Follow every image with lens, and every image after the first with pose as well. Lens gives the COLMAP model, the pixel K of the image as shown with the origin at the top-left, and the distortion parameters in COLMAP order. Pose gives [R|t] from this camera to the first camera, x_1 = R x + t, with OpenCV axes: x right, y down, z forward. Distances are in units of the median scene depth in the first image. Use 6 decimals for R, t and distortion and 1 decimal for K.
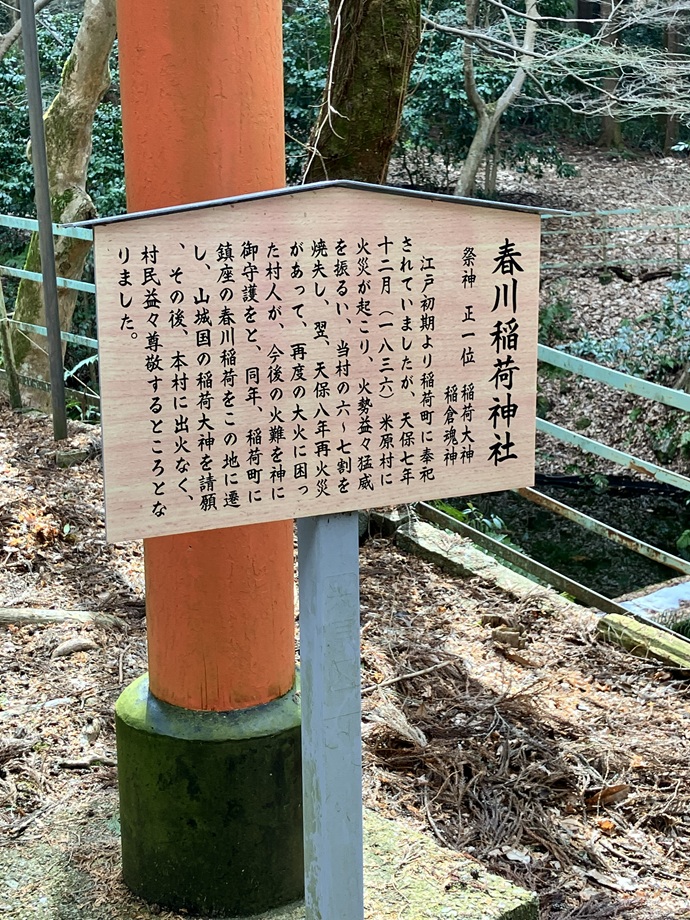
lens RADIAL K [[1497.7, 0, 345.0], [0, 1497.7, 460.0], [0, 0, 1]] dist [0.015997, 0.032116]
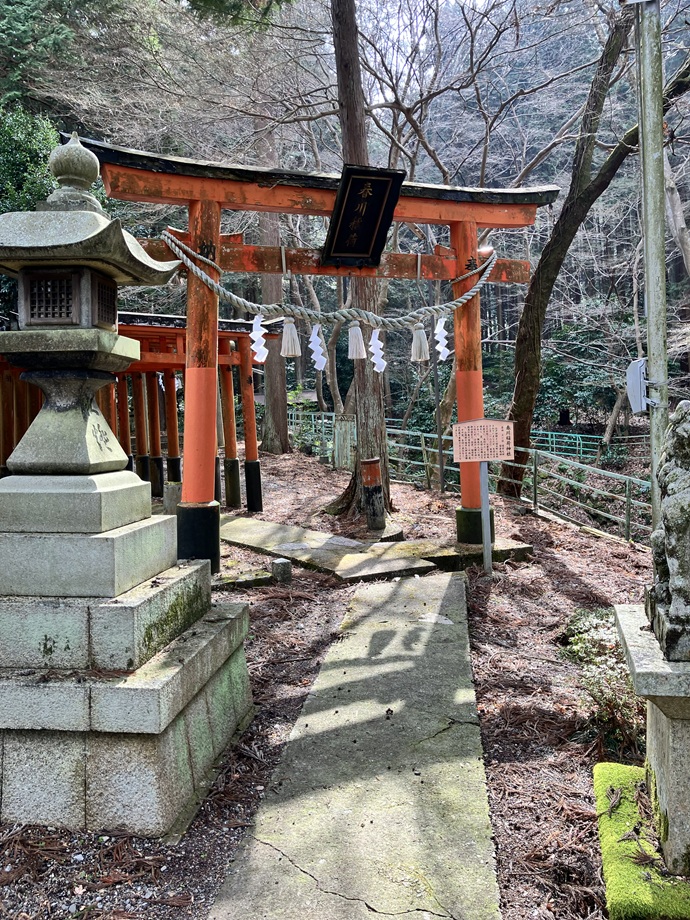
lens RADIAL K [[771.3, 0, 345.0], [0, 771.3, 460.0], [0, 0, 1]] dist [0.024657, -0.003593]
pose [[0.954276, -0.018608, -0.298348, 0.257144], [-0.024177, 0.989987, -0.139074, 0.311286], [0.297949, 0.139928, 0.944271, -1.531406]]
